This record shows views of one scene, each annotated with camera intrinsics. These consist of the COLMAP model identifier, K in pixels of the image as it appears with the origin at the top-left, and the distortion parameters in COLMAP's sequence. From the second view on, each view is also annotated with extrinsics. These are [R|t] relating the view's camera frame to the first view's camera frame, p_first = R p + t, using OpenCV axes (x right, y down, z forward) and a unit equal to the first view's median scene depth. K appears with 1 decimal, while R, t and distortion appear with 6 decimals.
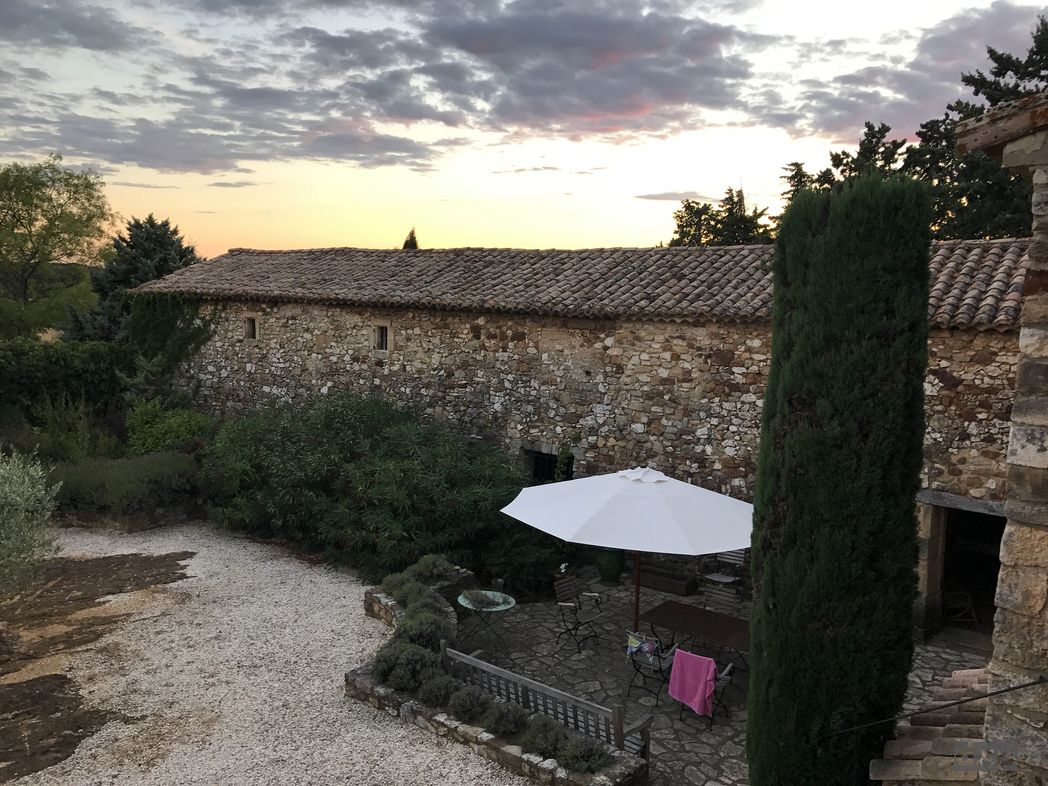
lens RADIAL K [[860.8, 0, 501.3], [0, 860.8, 401.4], [0, 0, 1]] dist [0.032554, -0.036154]
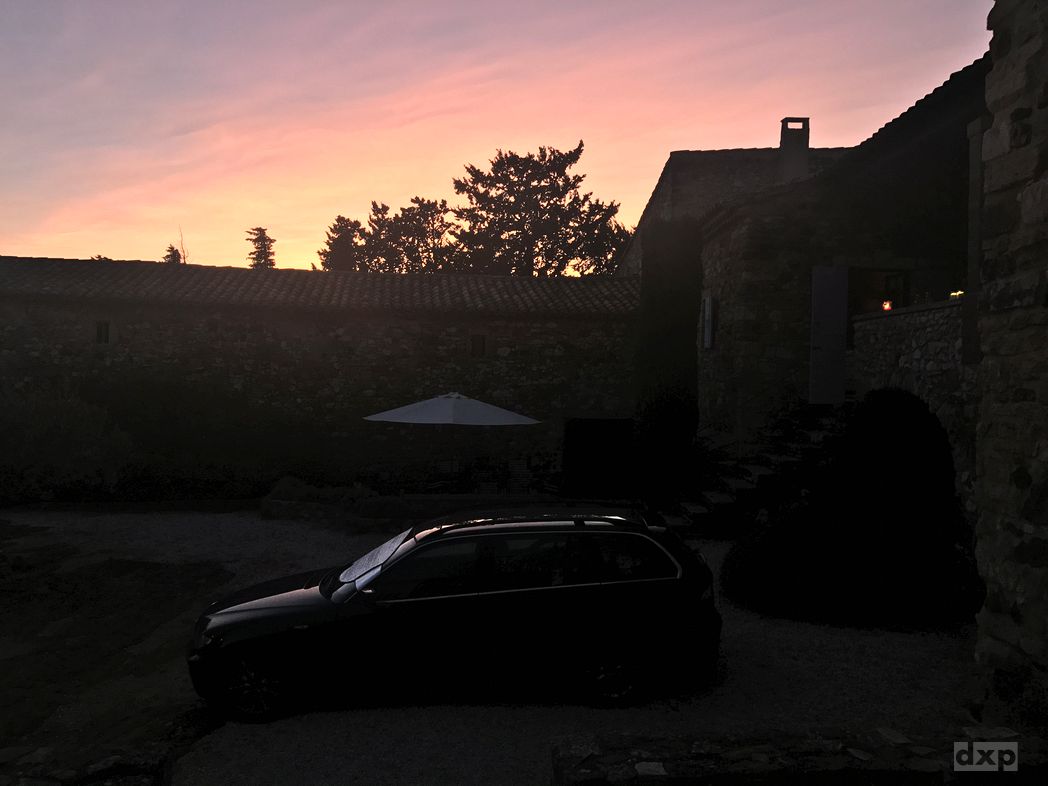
lens RADIAL K [[860.8, 0, 529.3], [0, 860.8, 398.8], [0, 0, 1]] dist [0.032554, -0.036154]
pose [[0.723907, -0.019904, 0.689611, -0.615769], [0.082015, 0.994978, -0.057376, 0.142532], [-0.685006, 0.098093, 0.721904, -0.175763]]
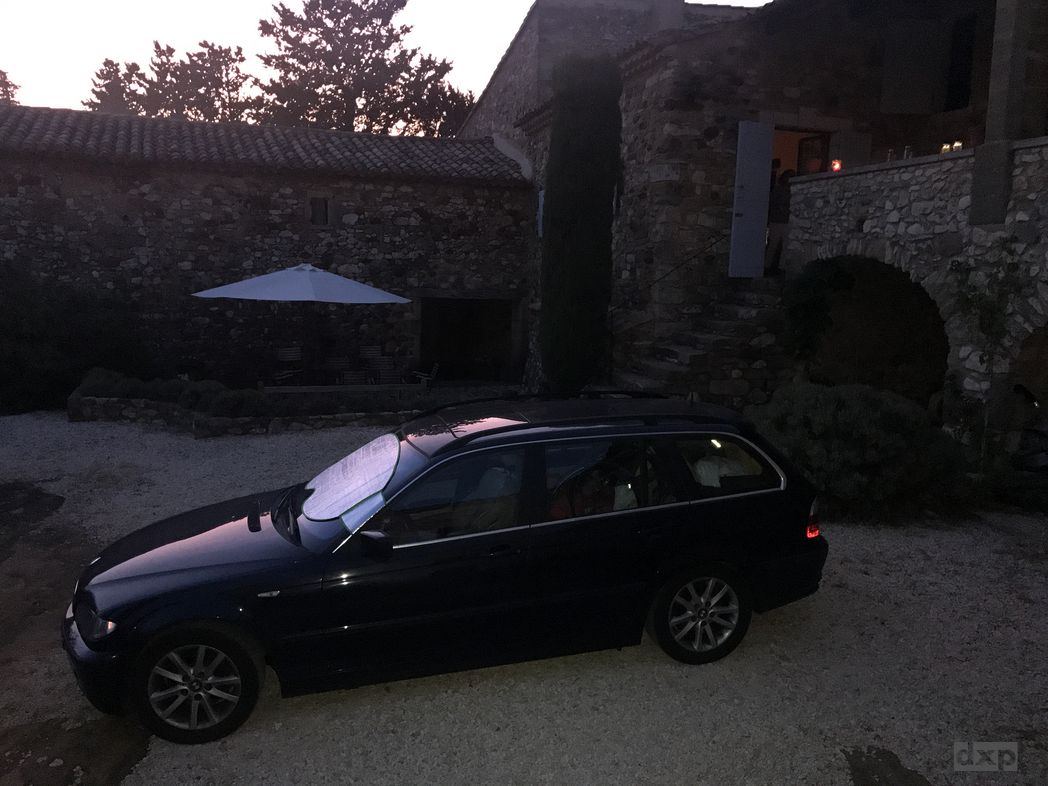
lens RADIAL K [[860.8, 0, 526.1], [0, 860.8, 390.5], [0, 0, 1]] dist [0.032554, -0.036154]
pose [[0.537582, -0.118632, 0.834825, -0.583131], [0.088328, 0.992529, 0.084164, 0.140612], [-0.838572, 0.028493, 0.544045, 0.001372]]
